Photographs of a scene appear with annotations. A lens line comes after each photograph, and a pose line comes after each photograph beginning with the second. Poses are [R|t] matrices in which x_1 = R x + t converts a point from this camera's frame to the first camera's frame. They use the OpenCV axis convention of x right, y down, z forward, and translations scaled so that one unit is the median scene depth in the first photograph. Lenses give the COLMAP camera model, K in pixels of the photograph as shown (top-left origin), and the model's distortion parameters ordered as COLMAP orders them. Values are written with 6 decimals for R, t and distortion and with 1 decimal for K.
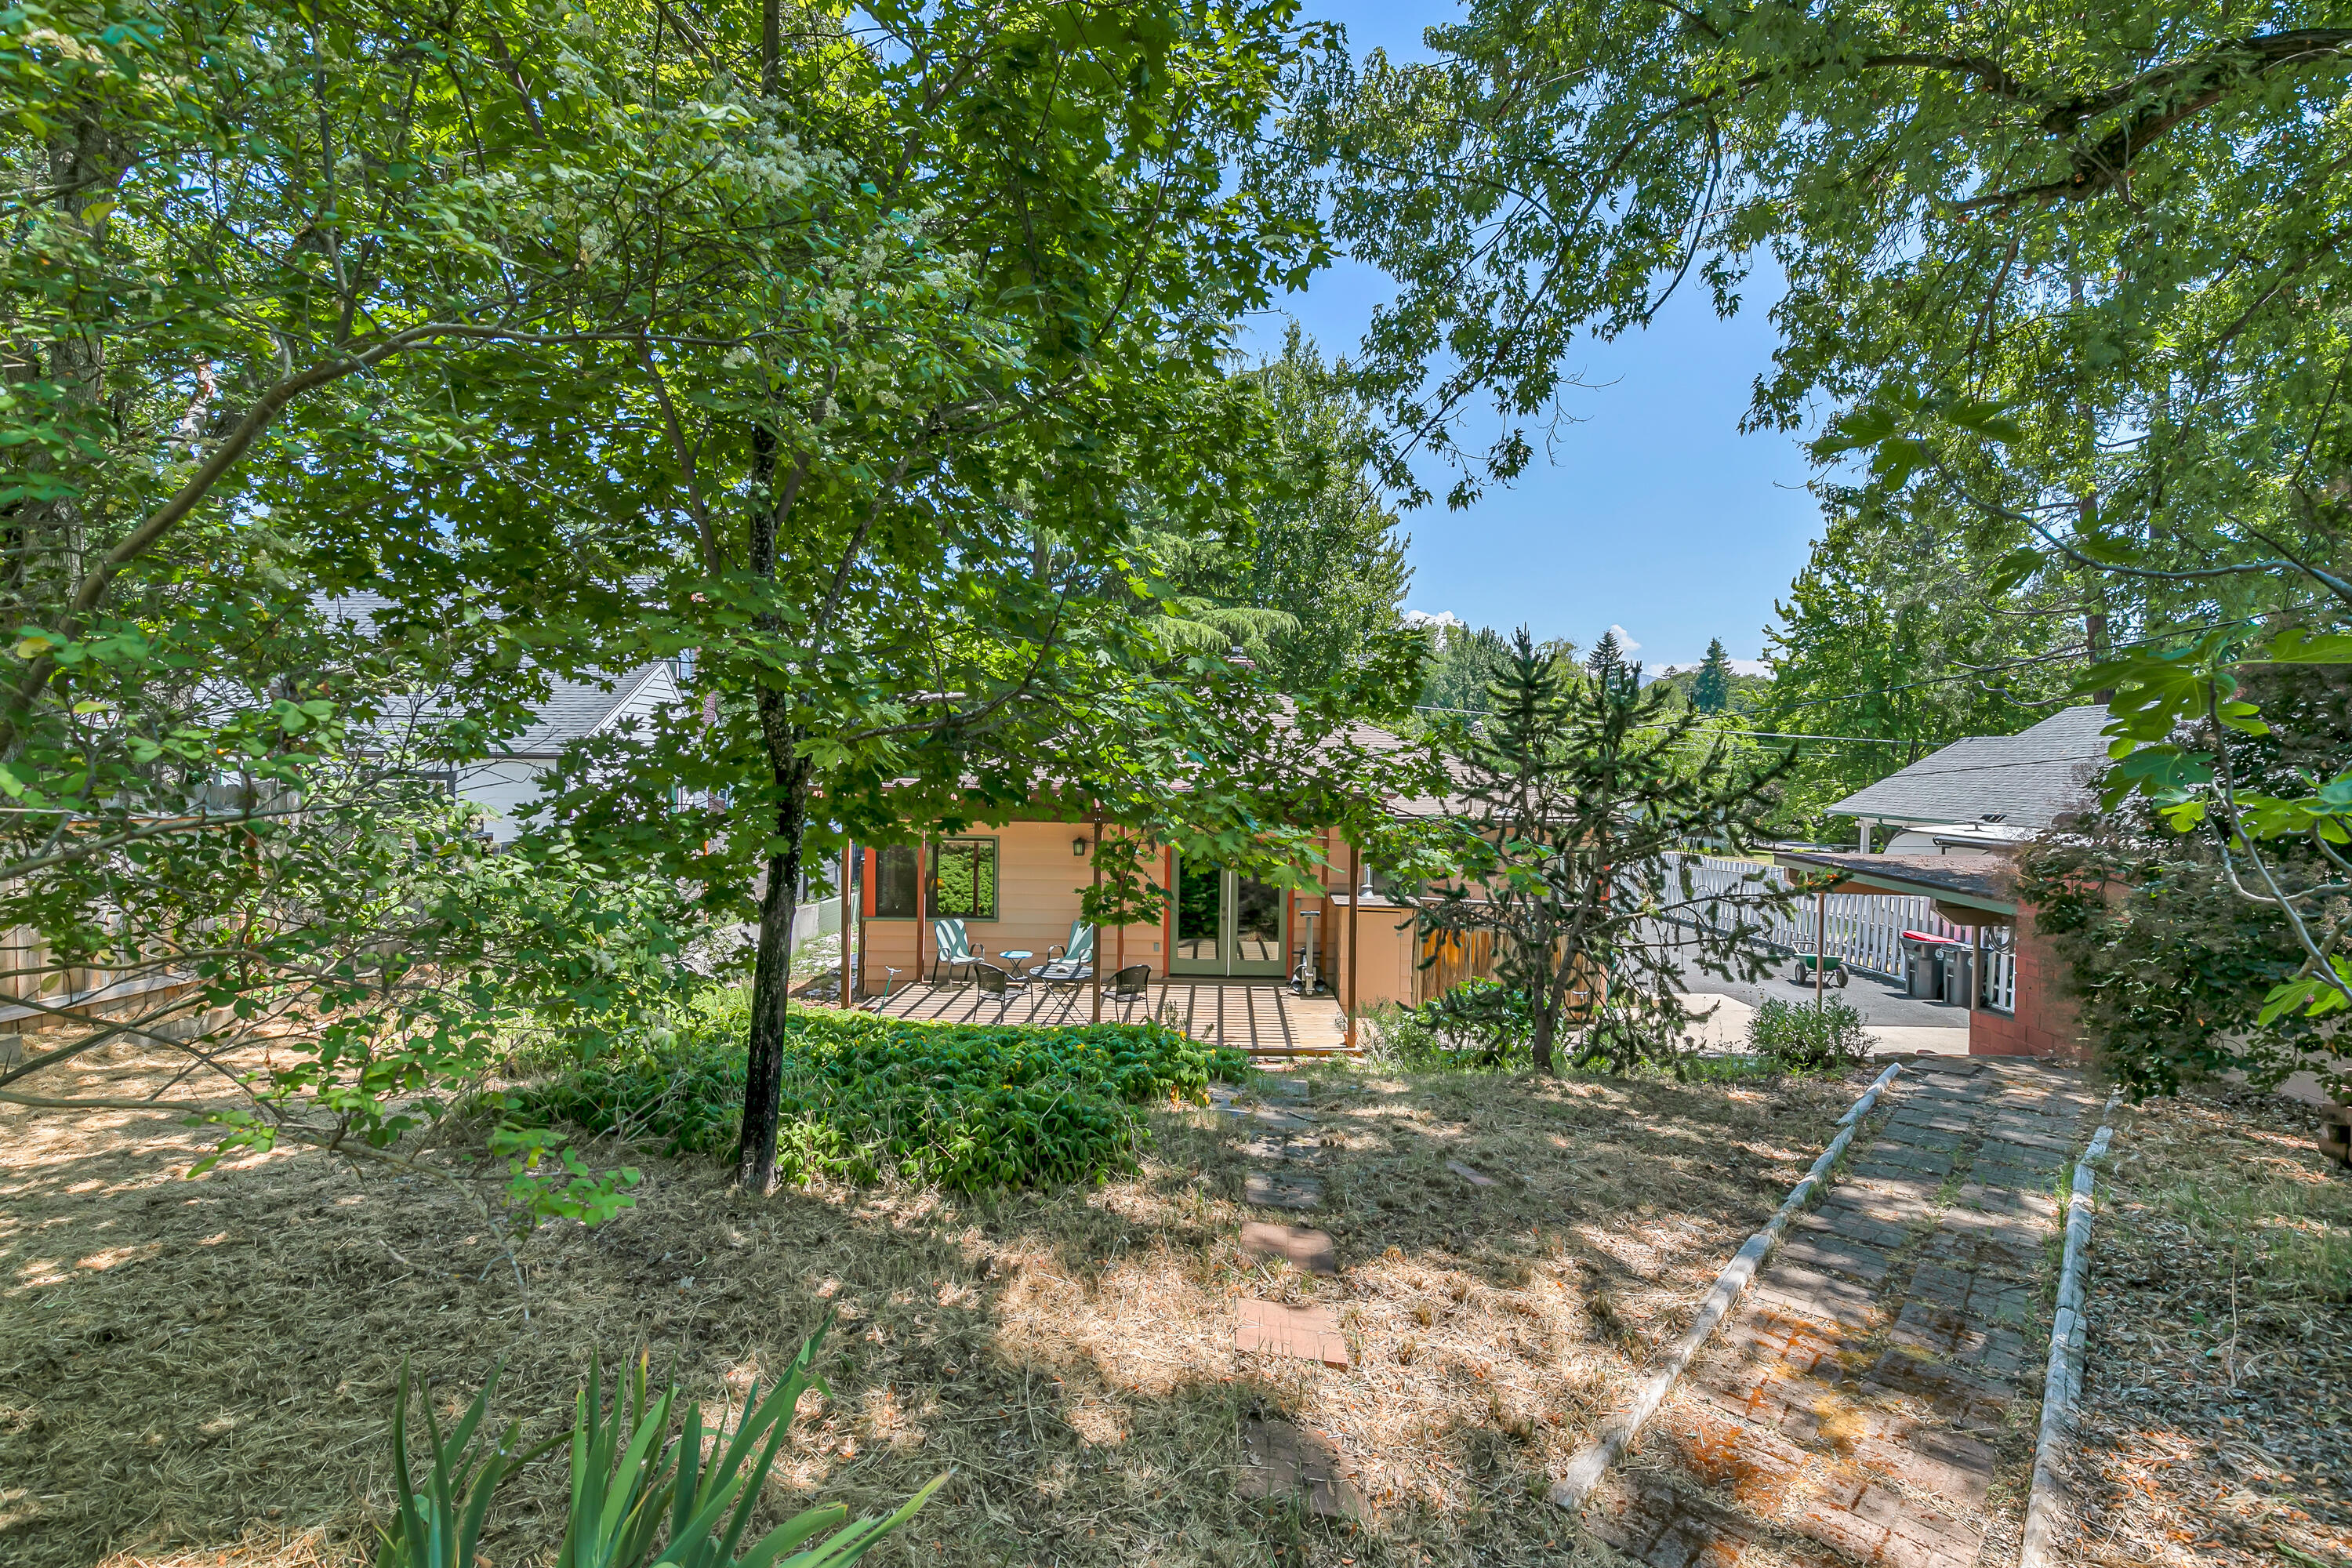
lens RADIAL K [[1067.0, 0, 1177.7], [0, 1067.0, 759.8], [0, 0, 1]] dist [0.014902, -0.002809]
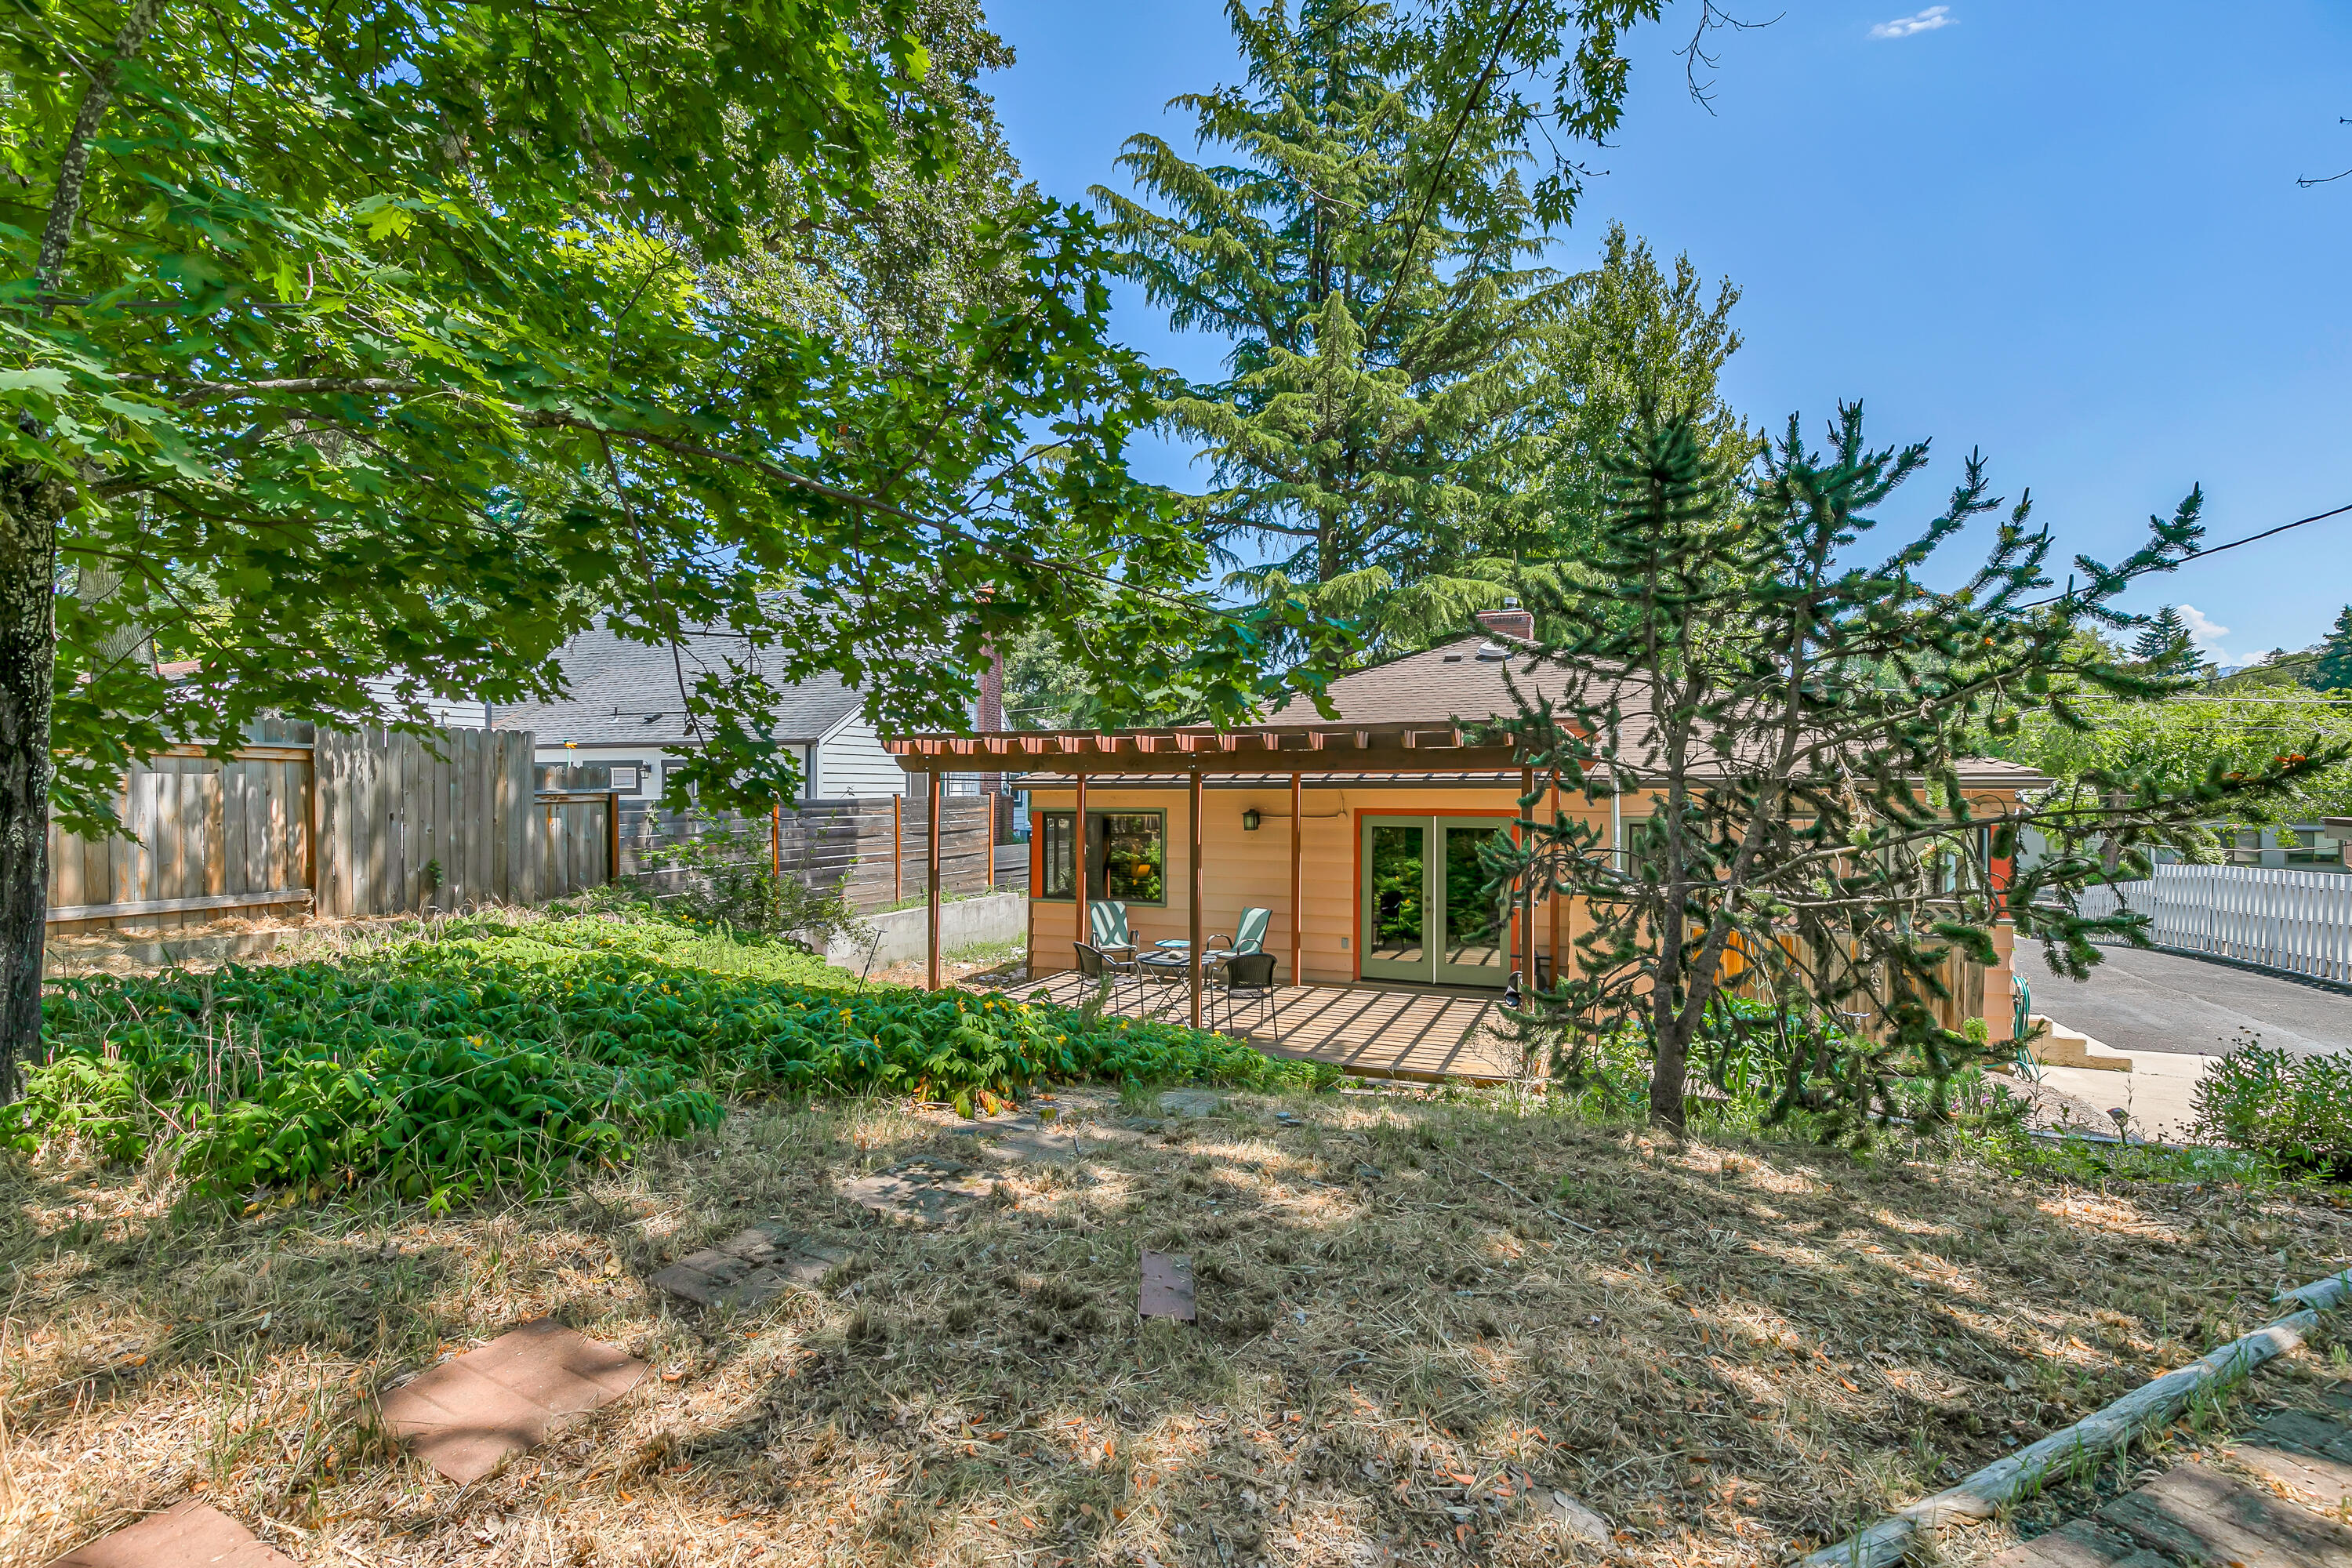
lens RADIAL K [[1067.0, 0, 1183.7], [0, 1067.0, 766.0], [0, 0, 1]] dist [0.014902, -0.002809]
pose [[0.934142, -0.017923, -0.356451, 0.247598], [0.010941, 0.999707, -0.021595, 0.087415], [0.356734, 0.016273, 0.934064, 0.295652]]
